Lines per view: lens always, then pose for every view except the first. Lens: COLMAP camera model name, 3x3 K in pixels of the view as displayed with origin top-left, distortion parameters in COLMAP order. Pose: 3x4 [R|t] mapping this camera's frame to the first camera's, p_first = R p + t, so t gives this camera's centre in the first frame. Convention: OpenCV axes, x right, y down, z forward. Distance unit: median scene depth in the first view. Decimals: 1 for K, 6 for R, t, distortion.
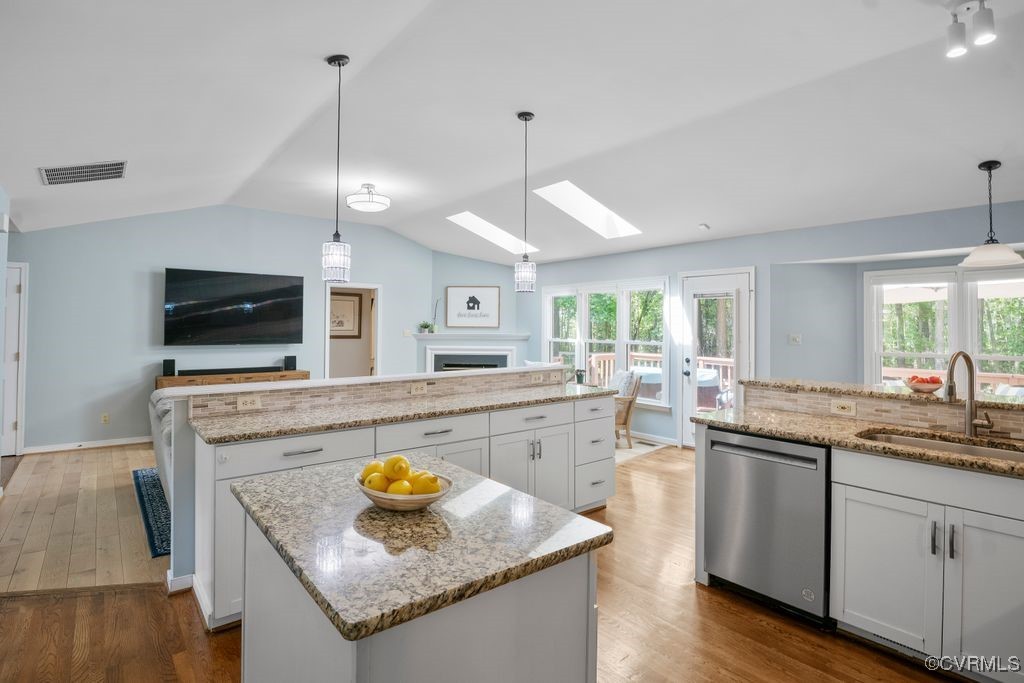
lens RADIAL K [[502.9, 0, 512.8], [0, 502.9, 331.0], [0, 0, 1]] dist [-0.005300, -0.000622]
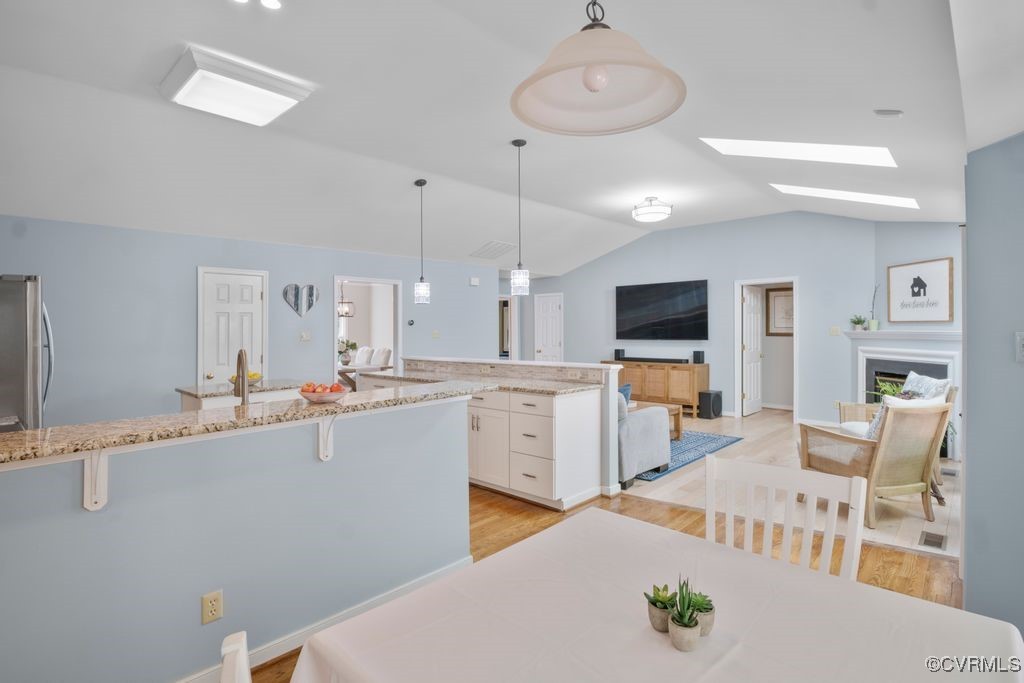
lens RADIAL K [[502.9, 0, 517.1], [0, 502.9, 327.0], [0, 0, 1]] dist [-0.005300, -0.000622]
pose [[0.160758, -0.008641, -0.986956, 0.703585], [0.005894, 0.999952, -0.007795, 0.002236], [0.986976, -0.004564, 0.160801, 0.480026]]
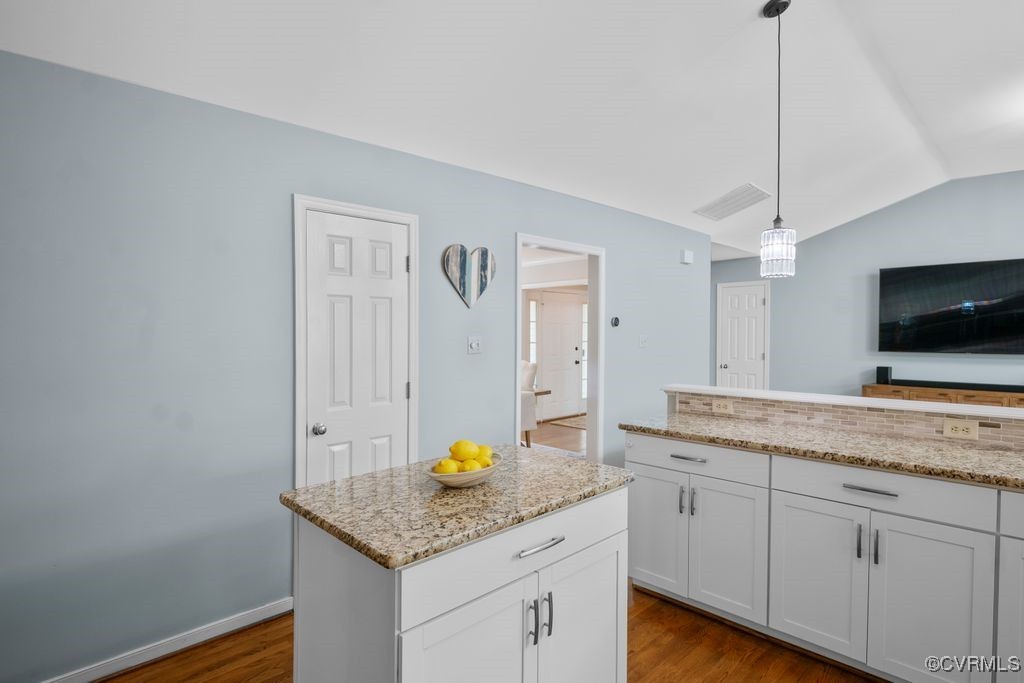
lens RADIAL K [[530.7, 0, 516.4], [0, 530.7, 343.0], [0, 0, 1]] dist [0.000789, -0.000403]
pose [[0.108229, 0.013734, -0.994031, 0.222731], [-0.001991, 0.999906, 0.013598, 0.000766], [0.994124, 0.000507, 0.108247, 0.216043]]
